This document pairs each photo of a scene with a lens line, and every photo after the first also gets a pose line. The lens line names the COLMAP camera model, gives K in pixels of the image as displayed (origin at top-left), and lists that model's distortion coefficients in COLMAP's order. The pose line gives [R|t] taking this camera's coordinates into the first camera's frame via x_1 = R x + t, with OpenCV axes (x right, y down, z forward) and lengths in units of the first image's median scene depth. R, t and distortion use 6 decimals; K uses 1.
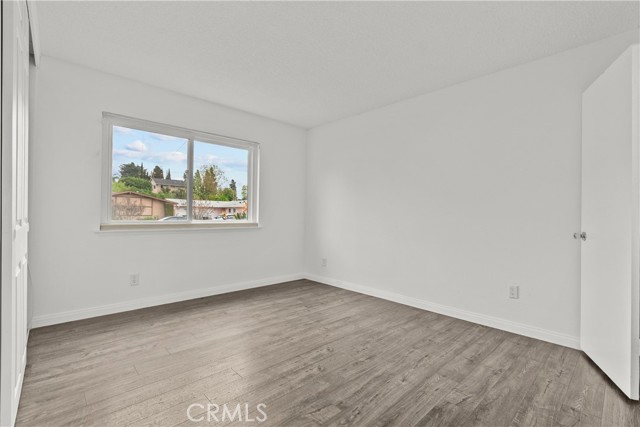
lens RADIAL K [[290.6, 0, 320.4], [0, 290.6, 216.1], [0, 0, 1]] dist [-0.000919, -0.000047]
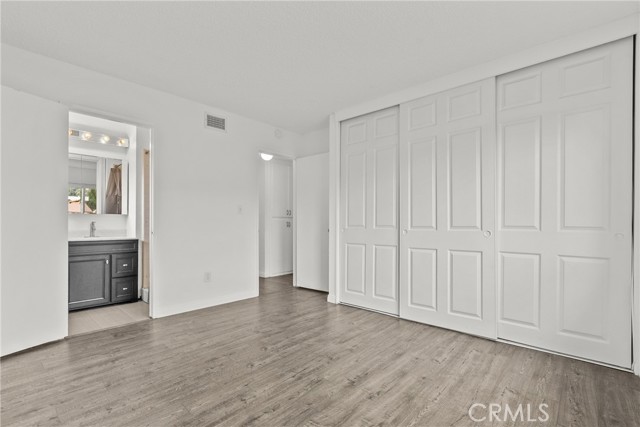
lens RADIAL K [[290.6, 0, 320.4], [0, 290.6, 216.1], [0, 0, 1]] dist [-0.000919, -0.000047]
pose [[-0.996296, -0.017417, -0.084209, -0.102514], [-0.015499, 0.999607, -0.023377, 0.001089], [0.084584, -0.021985, -0.996174, 1.947519]]
